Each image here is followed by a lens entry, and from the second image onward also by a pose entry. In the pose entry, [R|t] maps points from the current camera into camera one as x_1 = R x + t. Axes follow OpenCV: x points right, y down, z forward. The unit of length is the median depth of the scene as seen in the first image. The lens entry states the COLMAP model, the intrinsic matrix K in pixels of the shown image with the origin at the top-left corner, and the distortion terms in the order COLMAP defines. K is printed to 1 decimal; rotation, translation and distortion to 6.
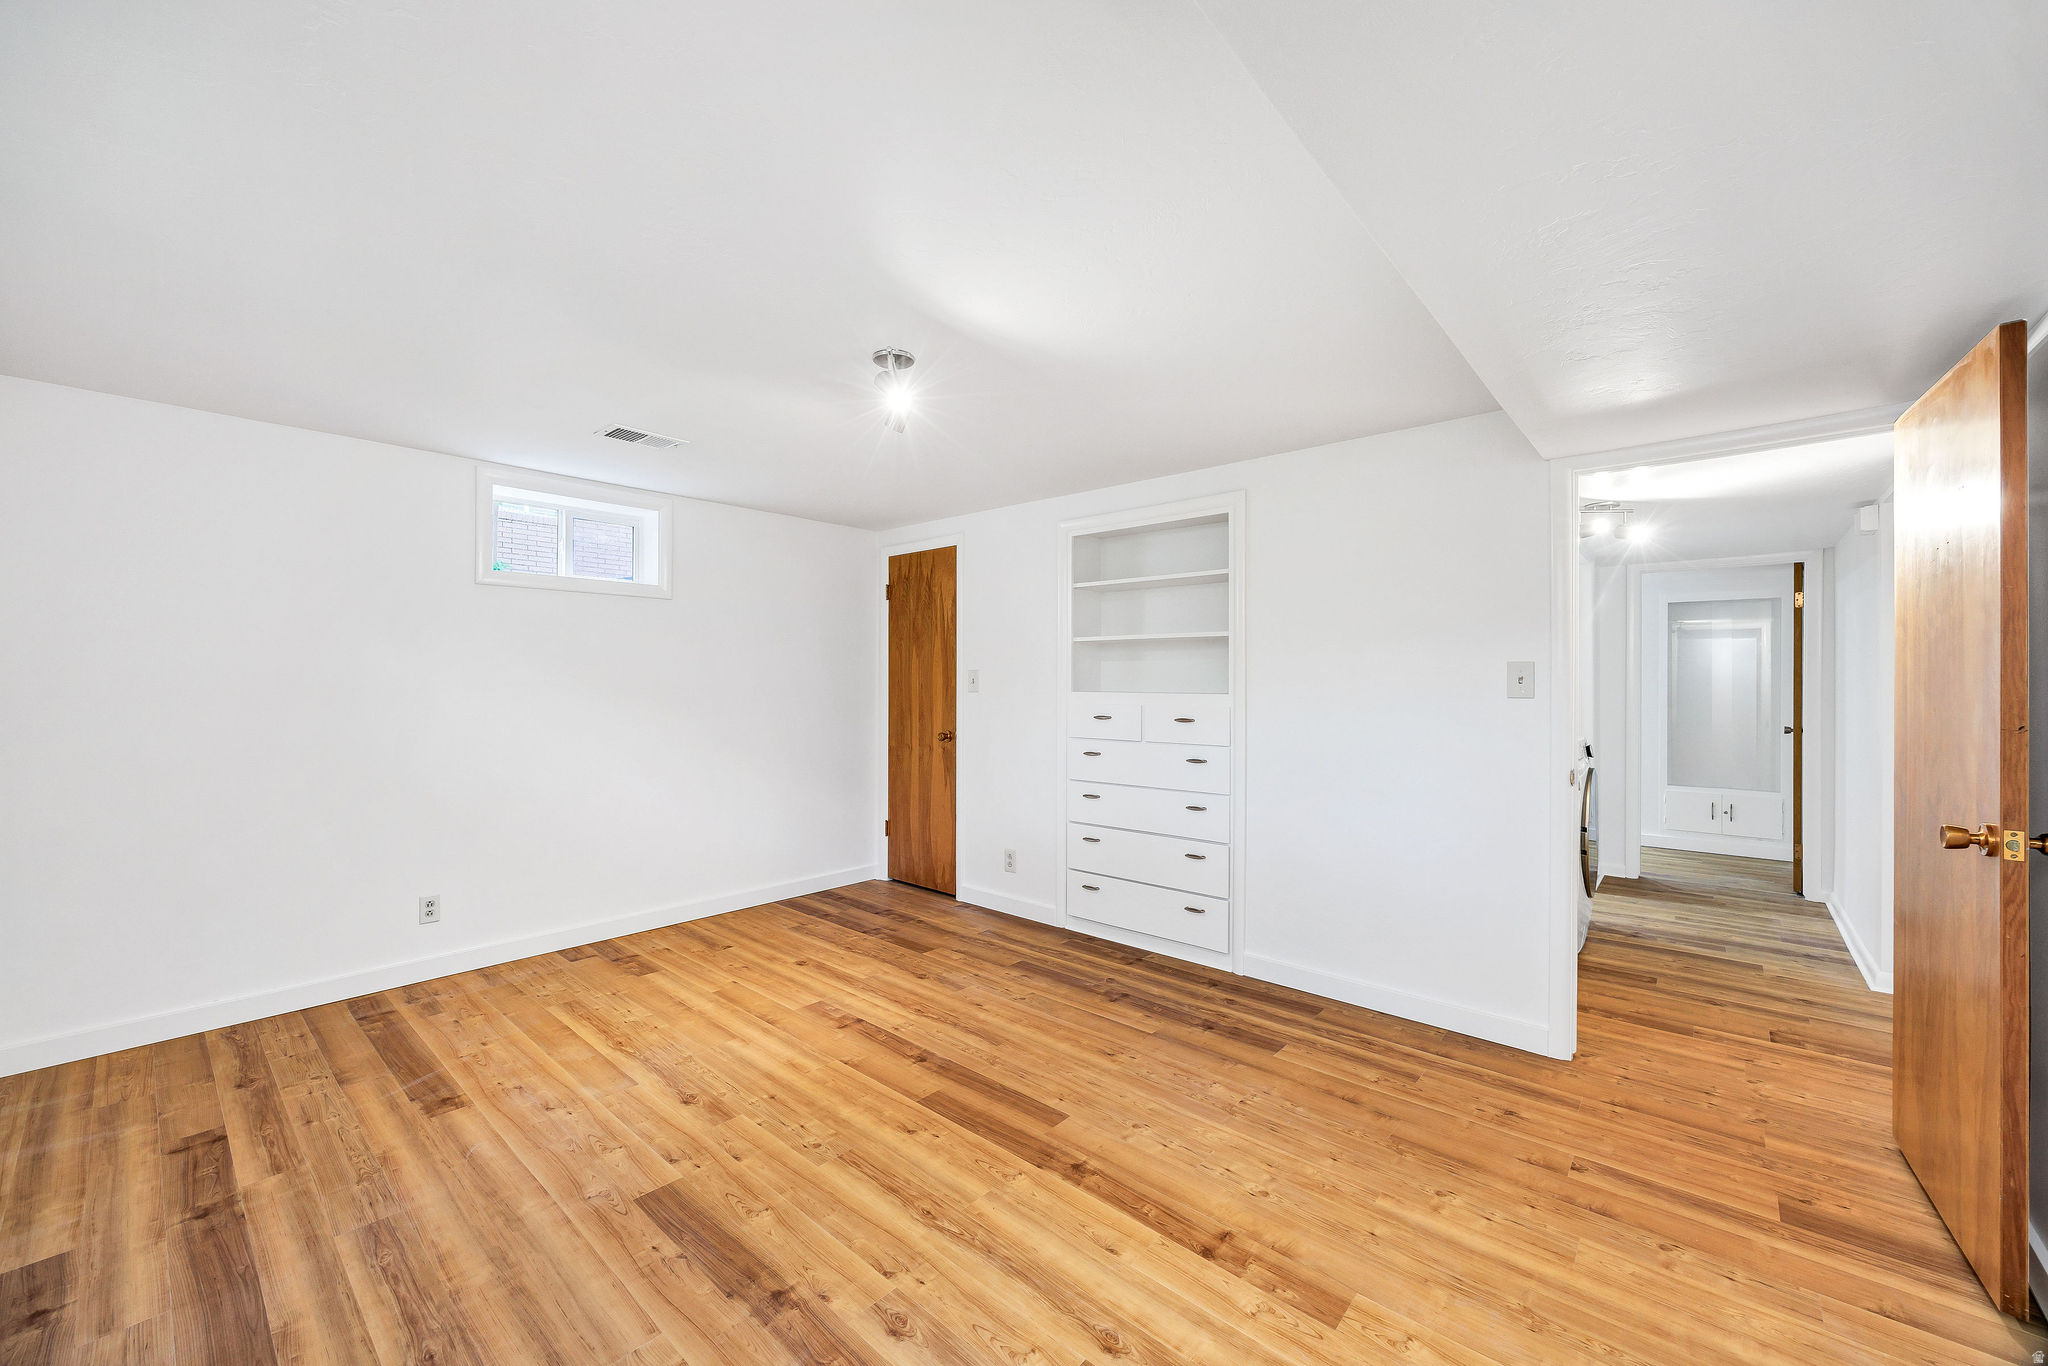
lens RADIAL K [[801.6, 0, 1018.1], [0, 801.6, 677.8], [0, 0, 1]] dist [-0.003447, -0.000858]
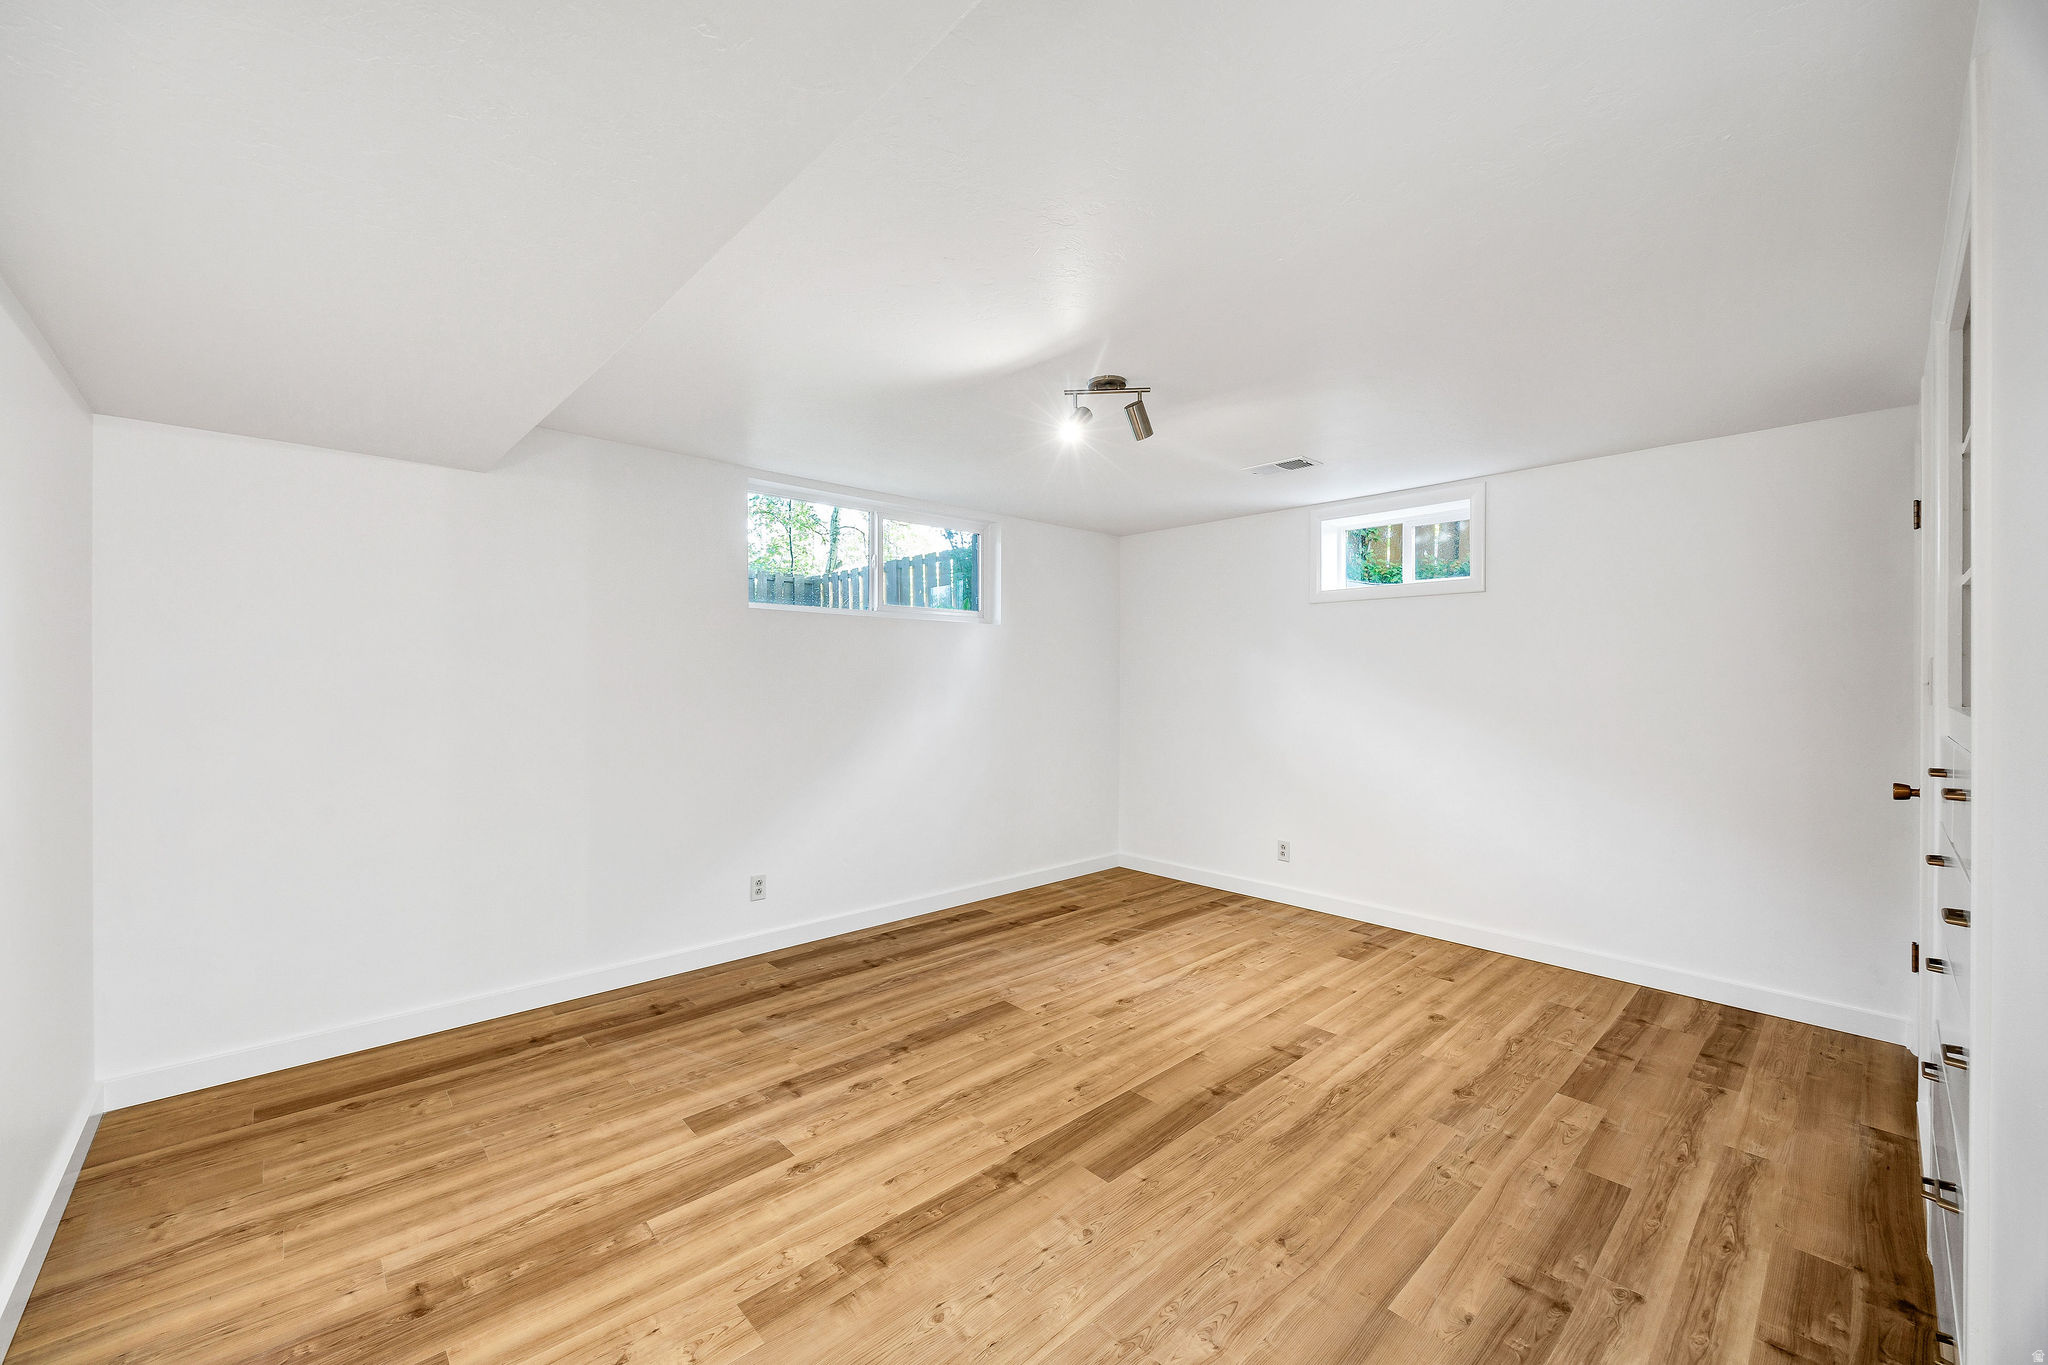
lens RADIAL K [[801.6, 0, 1014.1], [0, 801.6, 683.8], [0, 0, 1]] dist [-0.003447, -0.000858]
pose [[-0.117236, 0.001057, -0.993104, 0.785760], [0.001148, 0.999999, 0.000929, 0.005247], [0.993103, -0.001031, -0.117237, 0.839520]]
